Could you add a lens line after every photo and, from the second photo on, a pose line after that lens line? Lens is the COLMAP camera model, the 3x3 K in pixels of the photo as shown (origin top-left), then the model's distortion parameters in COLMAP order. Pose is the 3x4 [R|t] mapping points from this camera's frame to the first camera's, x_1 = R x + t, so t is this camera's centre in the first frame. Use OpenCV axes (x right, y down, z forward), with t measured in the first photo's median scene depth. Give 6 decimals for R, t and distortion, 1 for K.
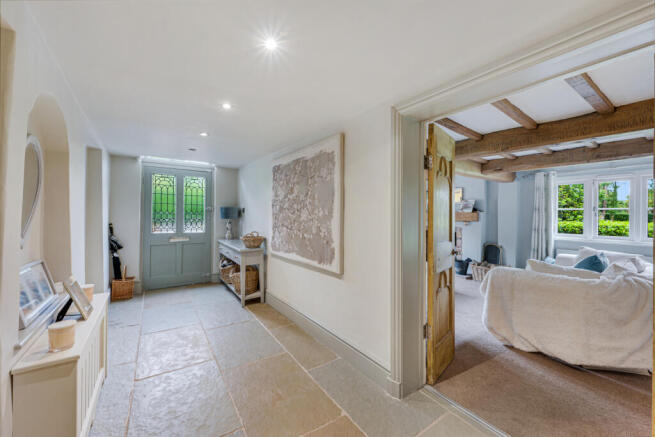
lens RADIAL K [[266.4, 0, 326.8], [0, 266.4, 215.2], [0, 0, 1]] dist [0.003047, 0.000044]
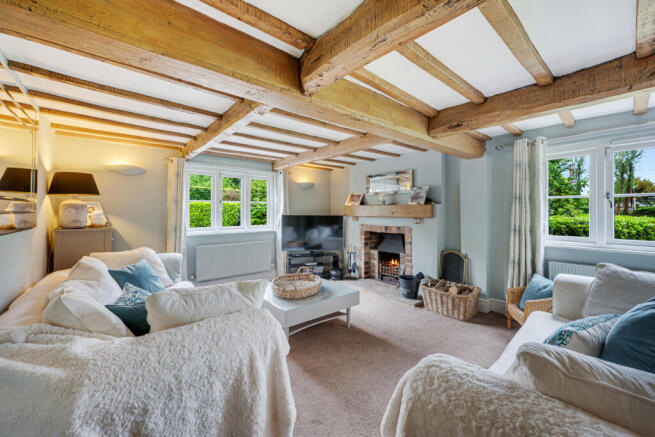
lens RADIAL K [[266.4, 0, 330.3], [0, 266.4, 213.5], [0, 0, 1]] dist [0.003047, 0.000044]
pose [[0.996646, -0.012153, 0.080921, 0.299884], [0.011774, 0.999917, 0.005158, 0.006581], [-0.080977, -0.004188, 0.996707, 0.414169]]
